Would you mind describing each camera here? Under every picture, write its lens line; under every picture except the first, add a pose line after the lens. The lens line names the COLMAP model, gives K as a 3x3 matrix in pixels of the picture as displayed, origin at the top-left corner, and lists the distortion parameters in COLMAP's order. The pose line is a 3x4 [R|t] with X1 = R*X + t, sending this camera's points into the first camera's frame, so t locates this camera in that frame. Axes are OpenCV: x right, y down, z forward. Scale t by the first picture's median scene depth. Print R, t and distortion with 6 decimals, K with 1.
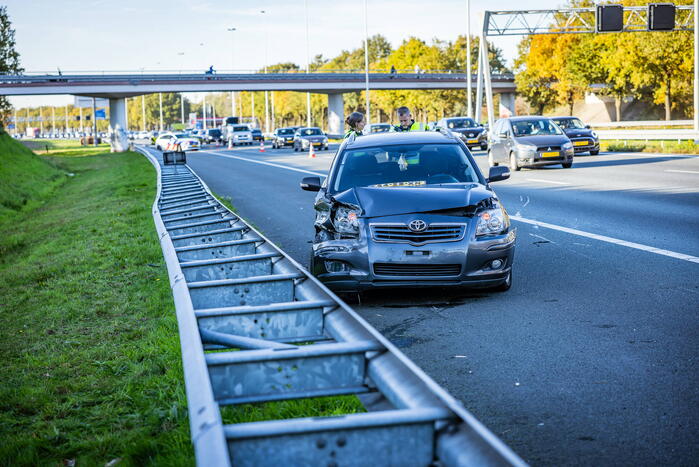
lens RADIAL K [[1641.3, 0, 349.5], [0, 1641.3, 233.5], [0, 0, 1]] dist [-0.022749, 0.077144]
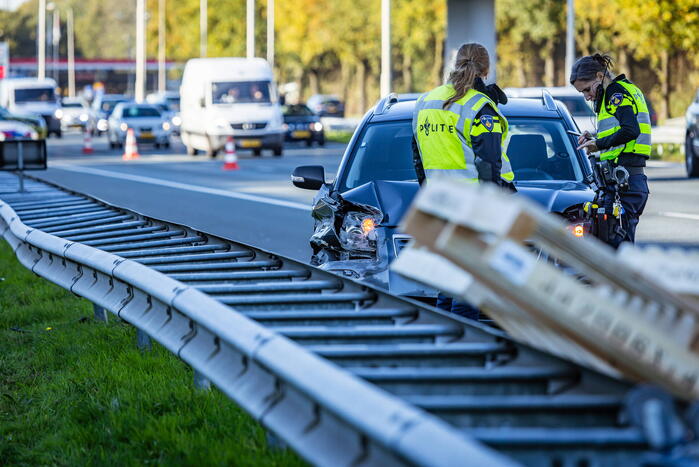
lens RADIAL K [[1641.3, 0, 349.5], [0, 1641.3, 233.5], [0, 0, 1]] dist [-0.022749, 0.077144]
pose [[0.999337, 0.028279, 0.022945, -0.033041], [-0.028957, 0.999136, 0.029806, -0.042690], [-0.022082, -0.030450, 0.999292, 0.603704]]
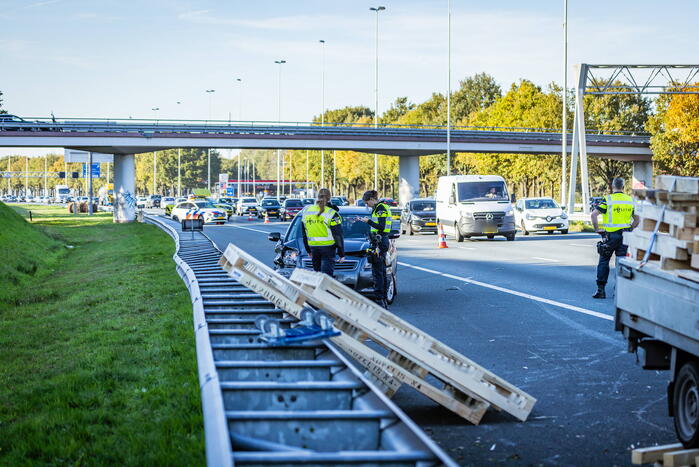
lens RADIAL K [[1641.3, 0, 349.5], [0, 1641.3, 233.5], [0, 0, 1]] dist [-0.022749, 0.077144]
pose [[0.999428, 0.032108, -0.010663, -0.027737], [-0.032555, 0.998467, -0.044772, -0.014721], [0.009209, 0.045093, 0.998940, 0.248254]]
